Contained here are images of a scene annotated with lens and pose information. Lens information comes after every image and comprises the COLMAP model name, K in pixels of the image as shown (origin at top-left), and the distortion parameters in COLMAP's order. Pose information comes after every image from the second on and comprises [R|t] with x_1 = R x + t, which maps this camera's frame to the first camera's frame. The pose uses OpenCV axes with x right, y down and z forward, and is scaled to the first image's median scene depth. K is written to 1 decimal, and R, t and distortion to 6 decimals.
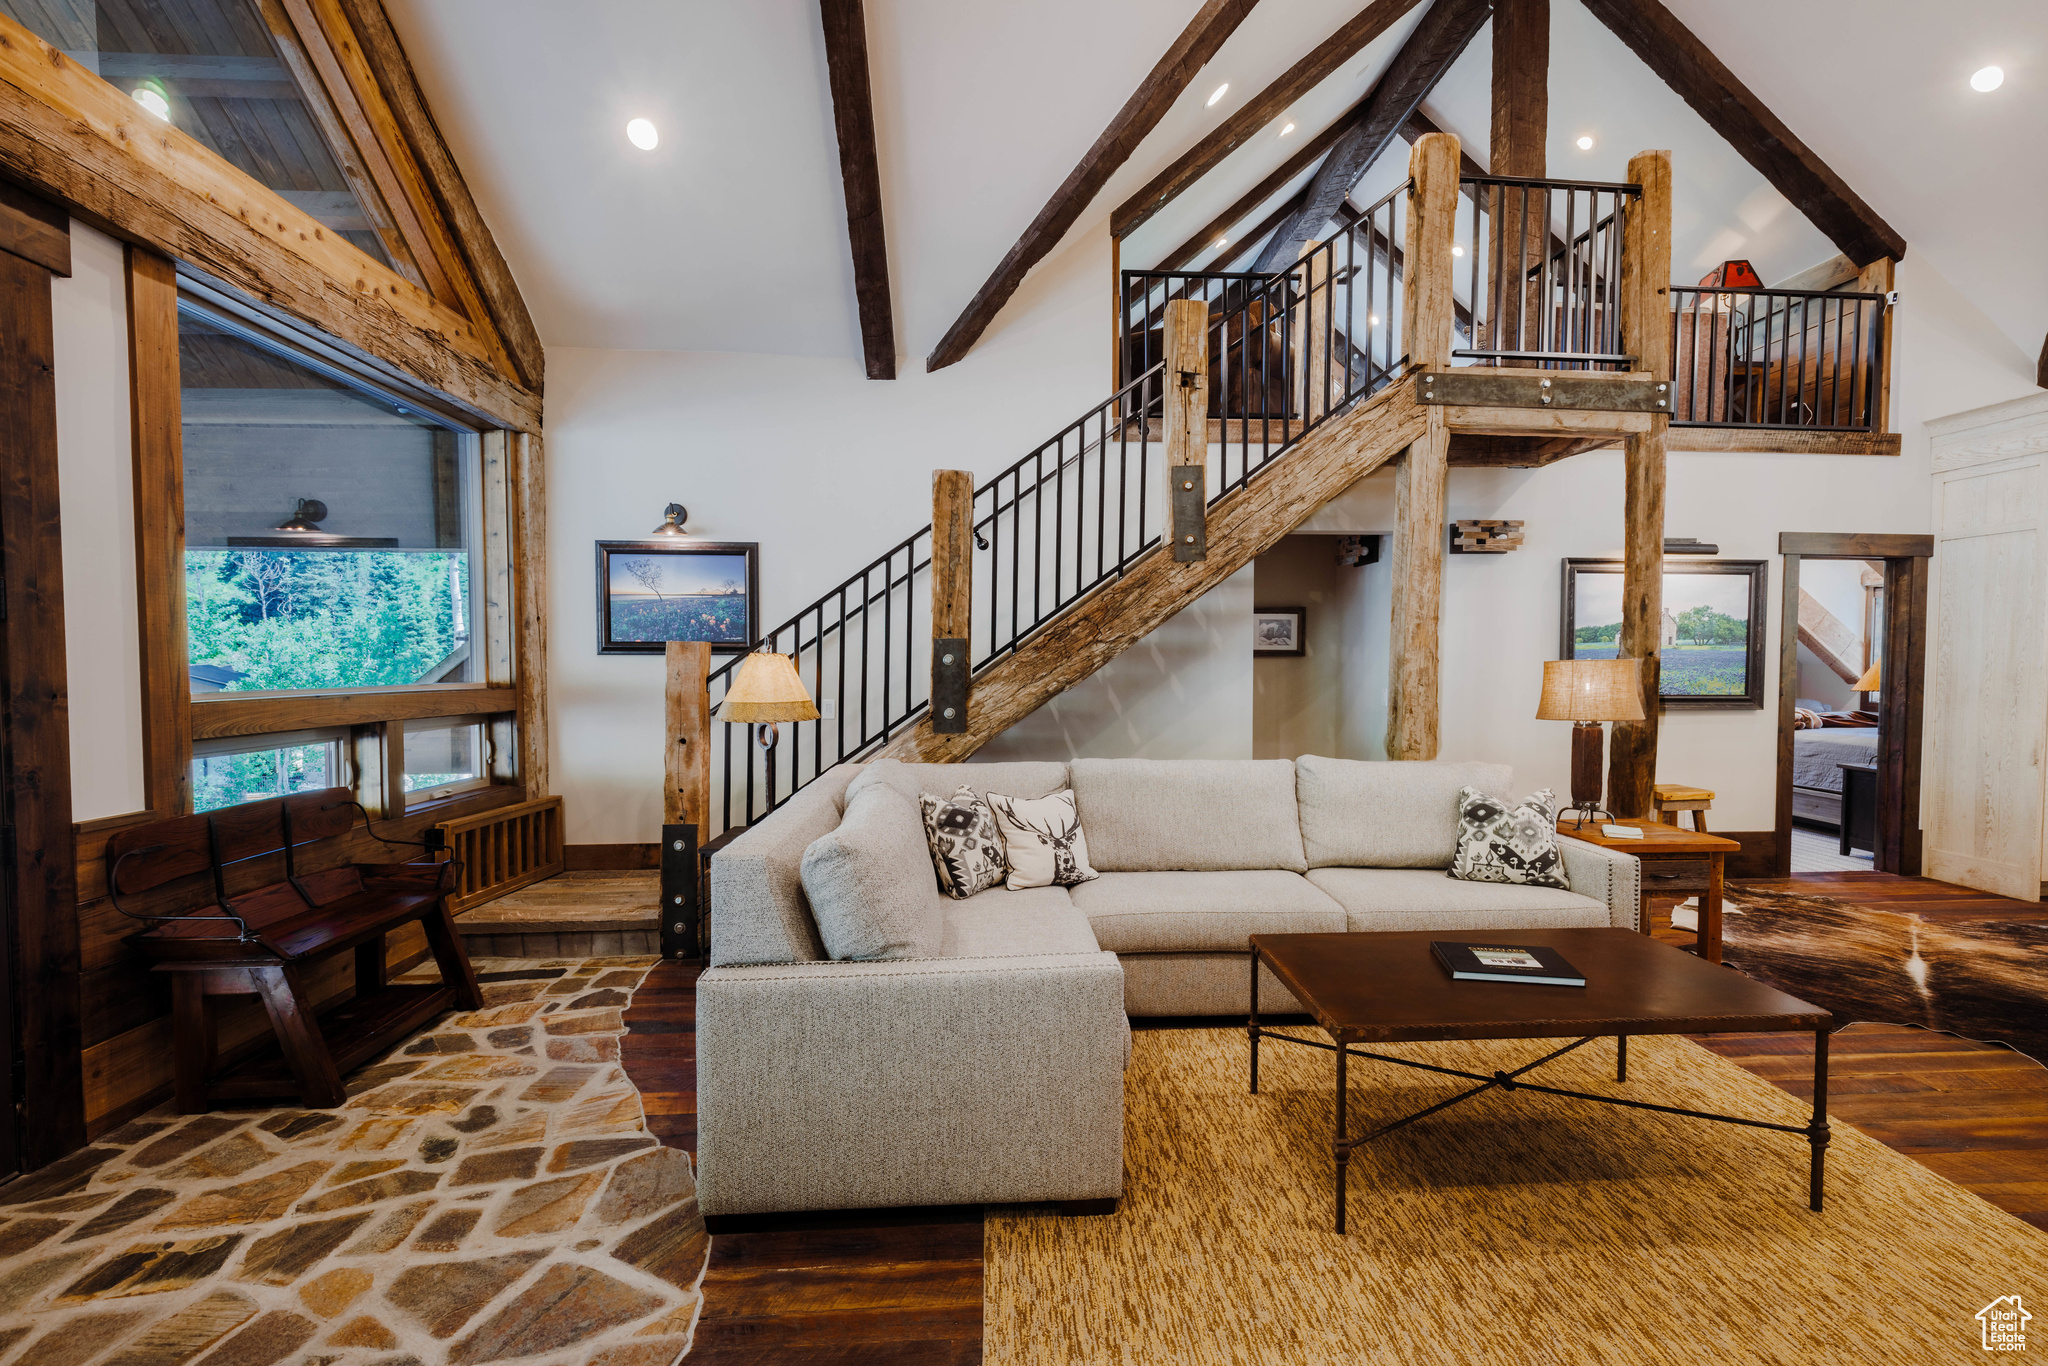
lens RADIAL K [[938.7, 0, 1032.0], [0, 938.7, 694.5], [0, 0, 1]] dist [-0.001083, -0.000174]
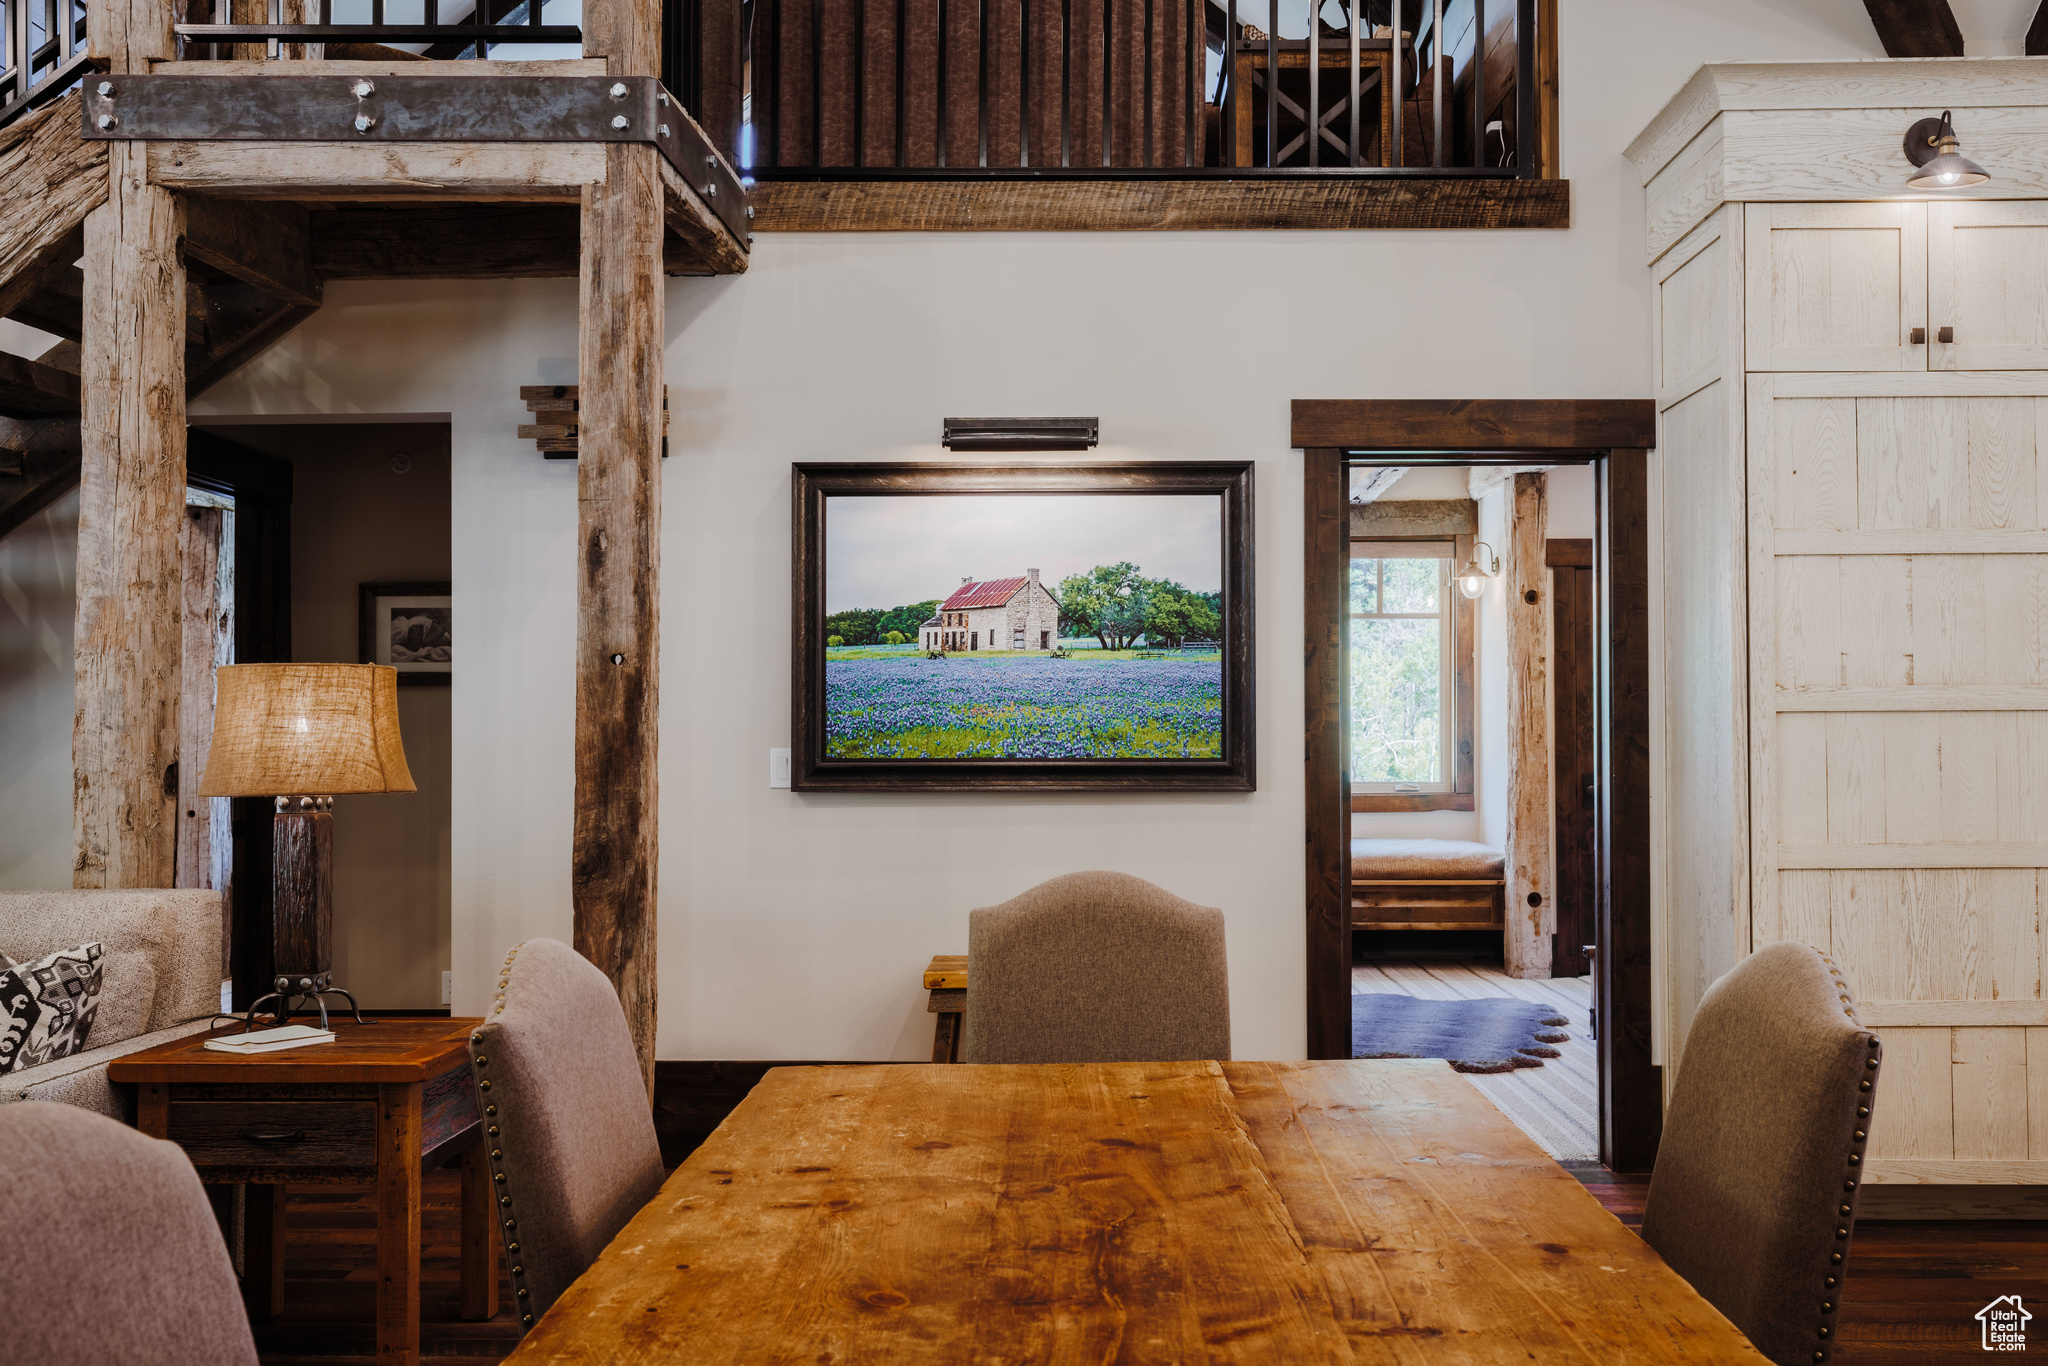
lens RADIAL K [[1997.0, 0, 1024.8], [0, 1997.0, 682.6], [0, 0, 1]] dist [-0.012346, 0.000000]
pose [[0.996339, -0.005782, -0.085299, 0.956049], [0.000498, 0.998086, -0.061834, 0.029121], [0.085494, 0.061565, 0.994435, 0.047373]]
